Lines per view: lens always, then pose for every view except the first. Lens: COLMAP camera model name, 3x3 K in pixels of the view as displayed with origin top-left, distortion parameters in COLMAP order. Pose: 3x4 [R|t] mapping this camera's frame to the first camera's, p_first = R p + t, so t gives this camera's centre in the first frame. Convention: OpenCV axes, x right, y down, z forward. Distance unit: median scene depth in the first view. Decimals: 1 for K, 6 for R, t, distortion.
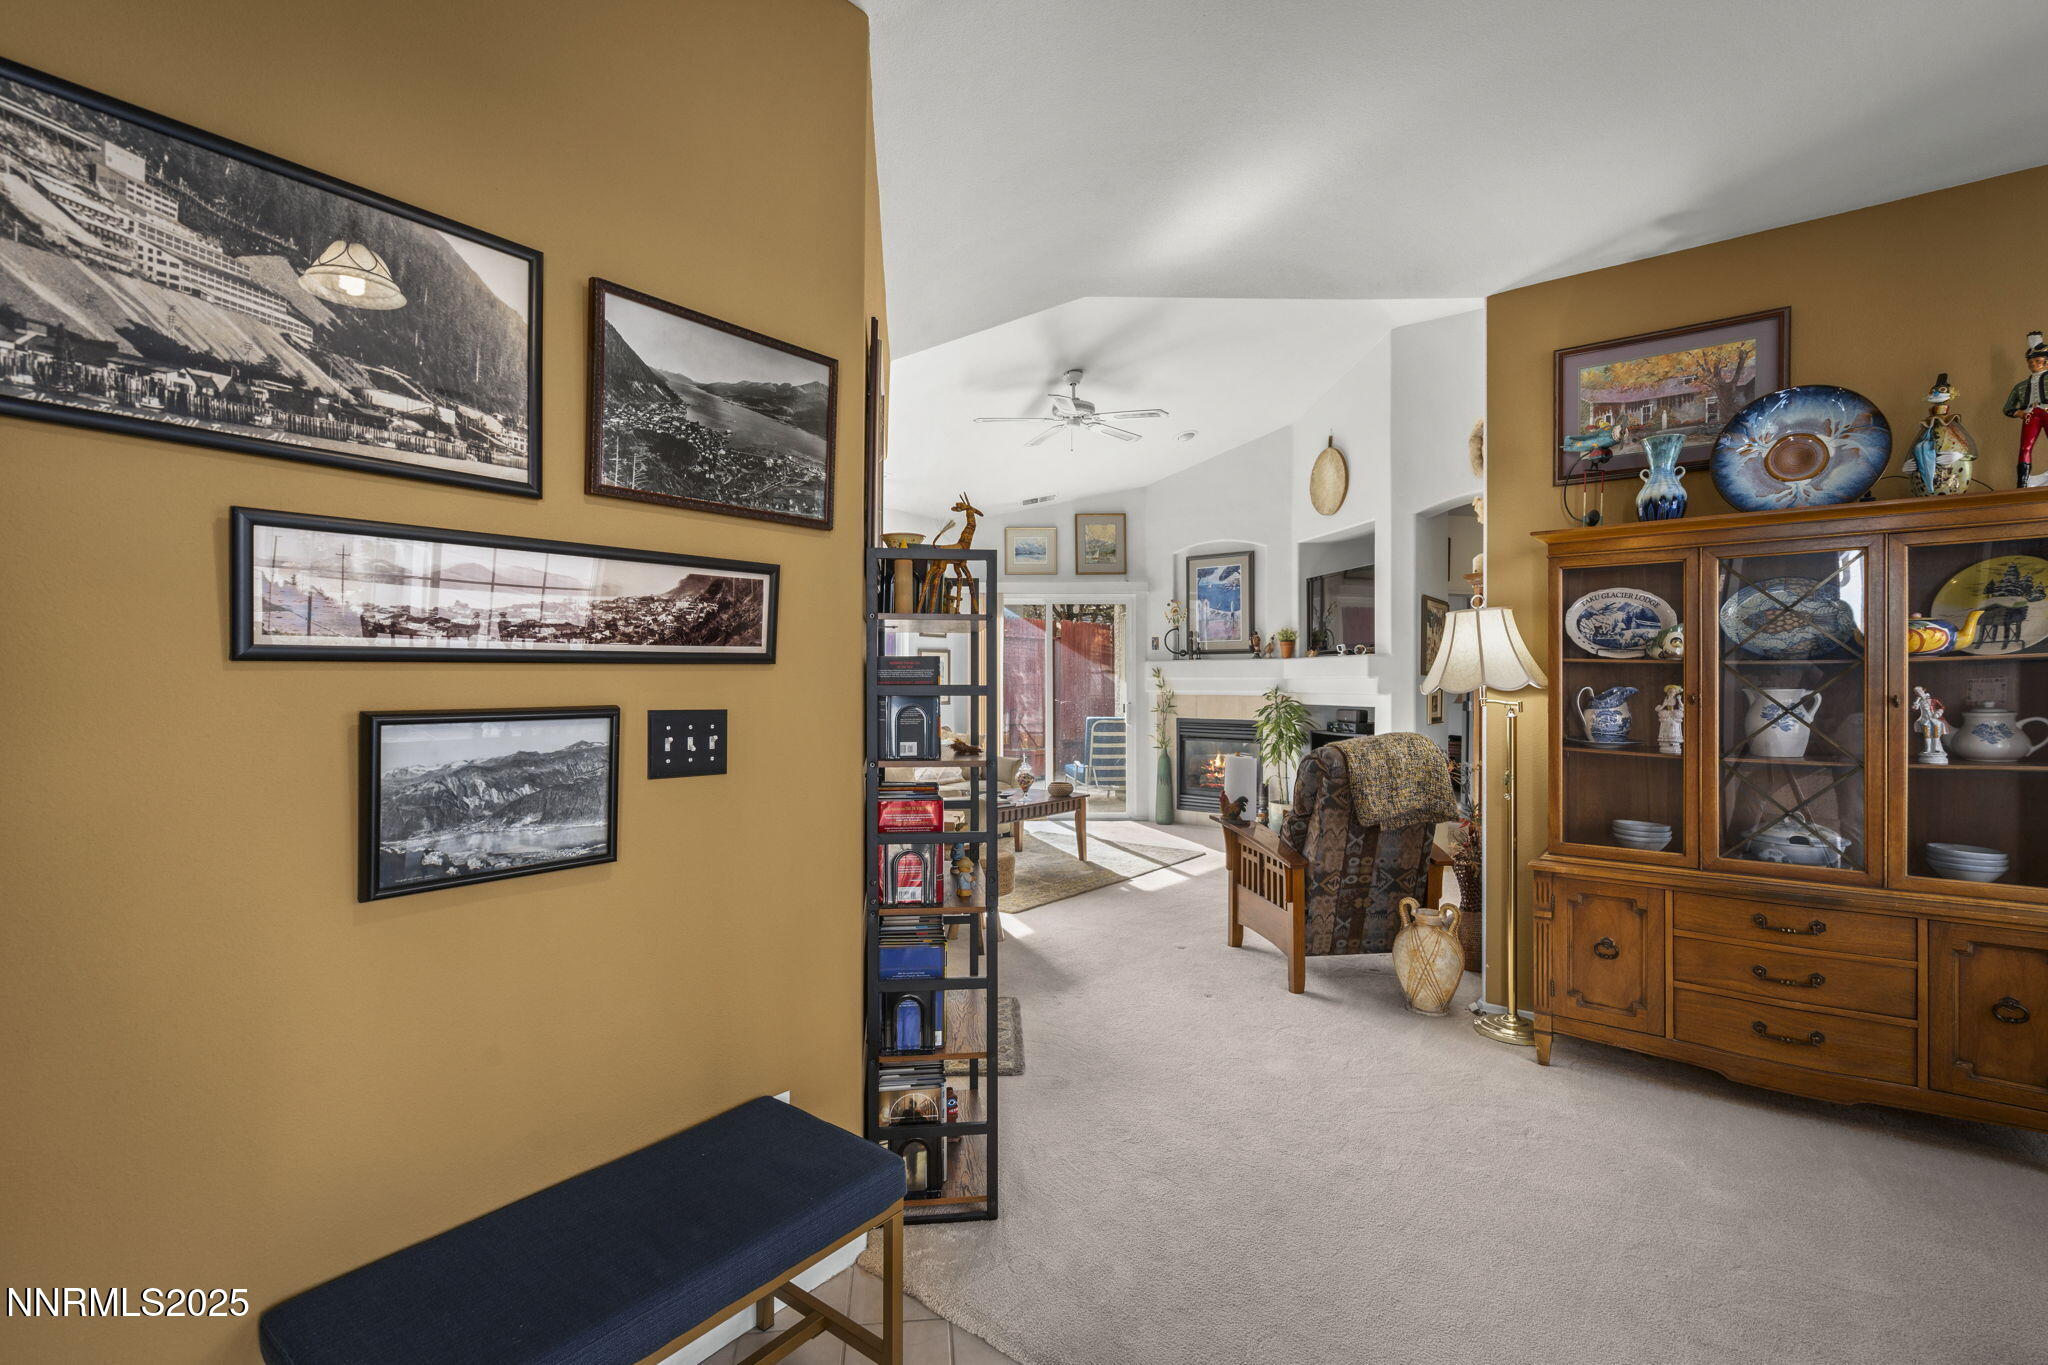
lens RADIAL K [[944.9, 0, 1027.3], [0, 944.9, 677.4], [0, 0, 1]] dist [-0.007037, 0.005361]
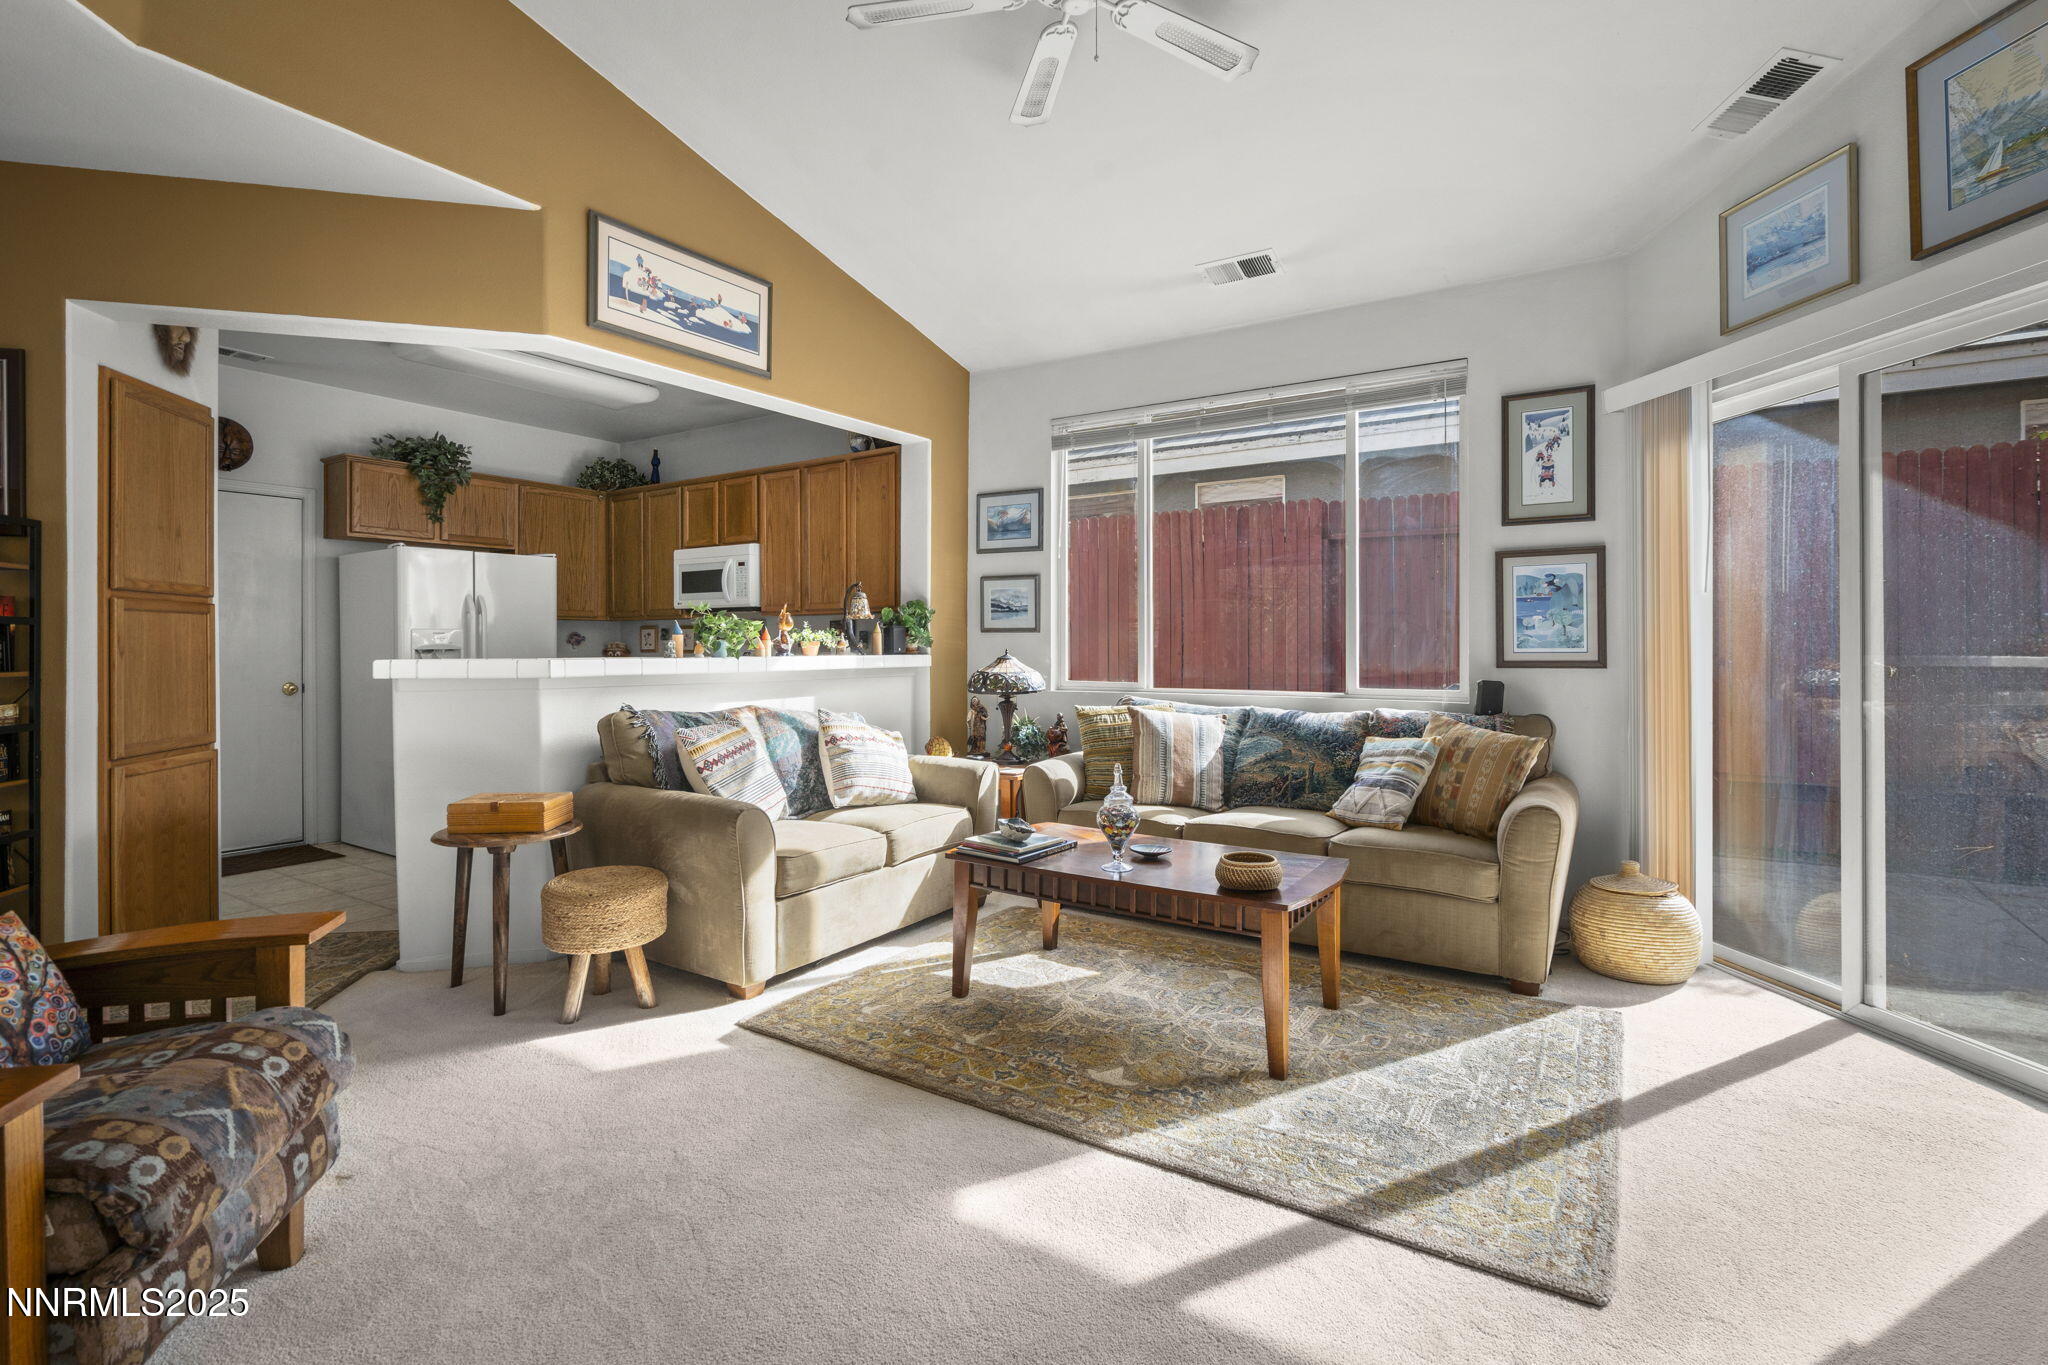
lens RADIAL K [[944.9, 0, 1000.8], [0, 944.9, 637.7], [0, 0, 1]] dist [-0.007037, 0.005361]
pose [[0.079593, -0.009012, -0.996787, 0.353680], [0.006219, 0.999944, -0.008544, 0.017042], [0.996808, -0.005519, 0.079644, 0.711188]]
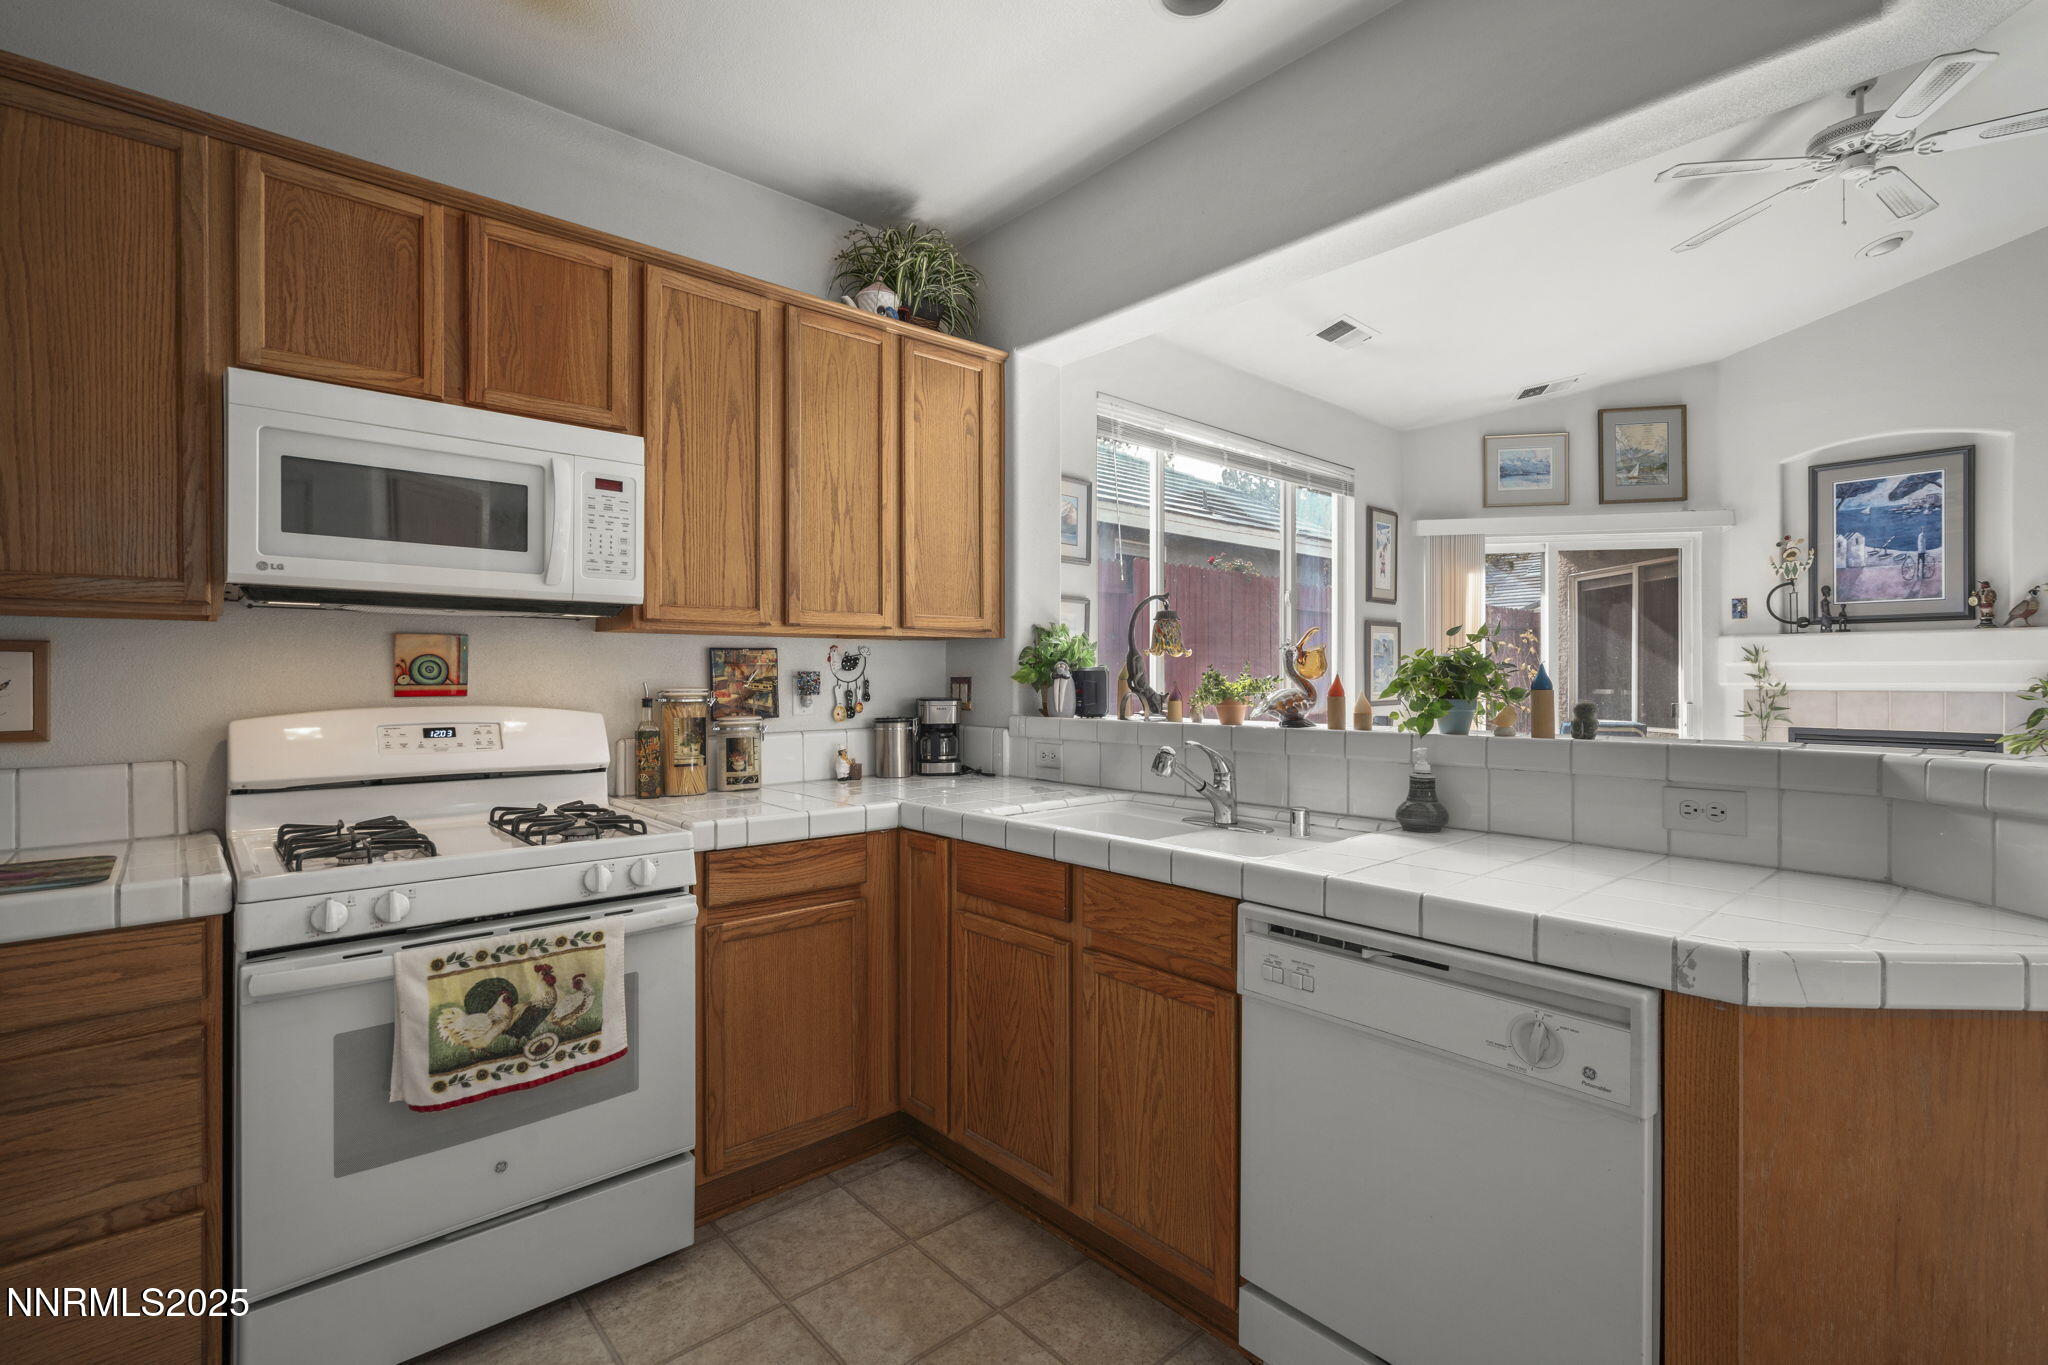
lens RADIAL K [[944.9, 0, 1026.0], [0, 944.9, 678.2], [0, 0, 1]] dist [-0.007037, 0.005361]
pose [[0.986606, -0.002736, -0.163100, -0.243299], [0.003566, 0.999982, 0.004799, 0.006100], [0.163084, -0.005316, 0.986598, 0.317666]]
